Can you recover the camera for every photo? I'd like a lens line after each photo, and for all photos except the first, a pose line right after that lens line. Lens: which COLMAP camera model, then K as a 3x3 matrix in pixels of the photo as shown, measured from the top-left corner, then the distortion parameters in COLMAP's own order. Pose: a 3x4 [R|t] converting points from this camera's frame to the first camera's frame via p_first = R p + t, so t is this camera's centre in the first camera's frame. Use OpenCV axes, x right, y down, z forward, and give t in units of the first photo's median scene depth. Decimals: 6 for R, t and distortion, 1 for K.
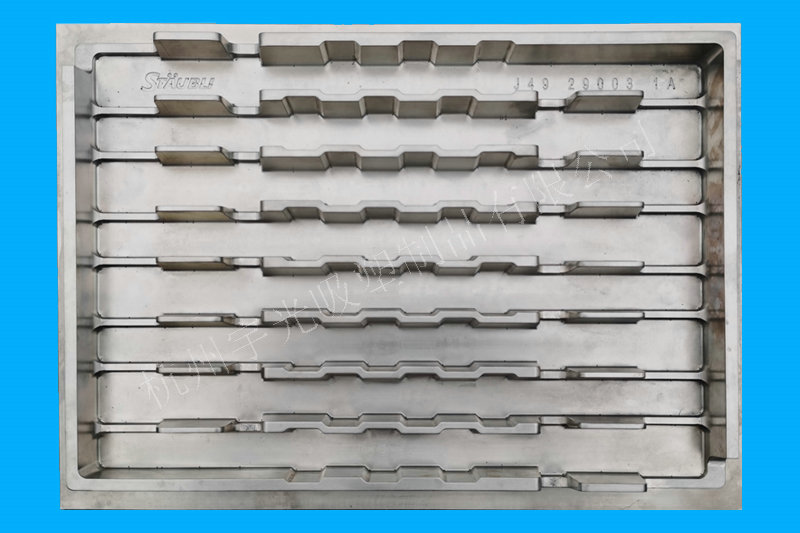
lens RADIAL K [[612.0, 0, 373.9], [0, 612.0, 266.9], [0, 0, 1]] dist [0.069539, -0.105443]
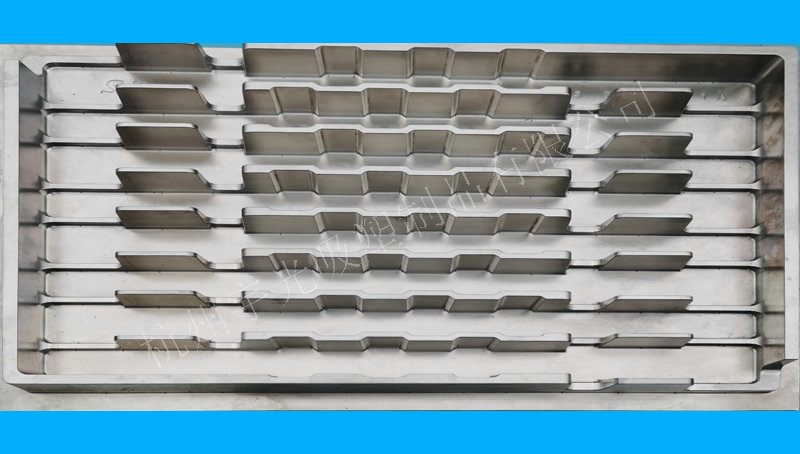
lens RADIAL K [[723.5, 0, 400.0], [0, 723.5, 227.0], [0, 0, 1]] dist [0.015816, 0.001238]
pose [[0.999420, 0.010530, 0.032375, -0.001692], [-0.010433, 0.999941, -0.003179, -0.244522], [-0.032406, 0.002840, 0.999471, 0.002530]]
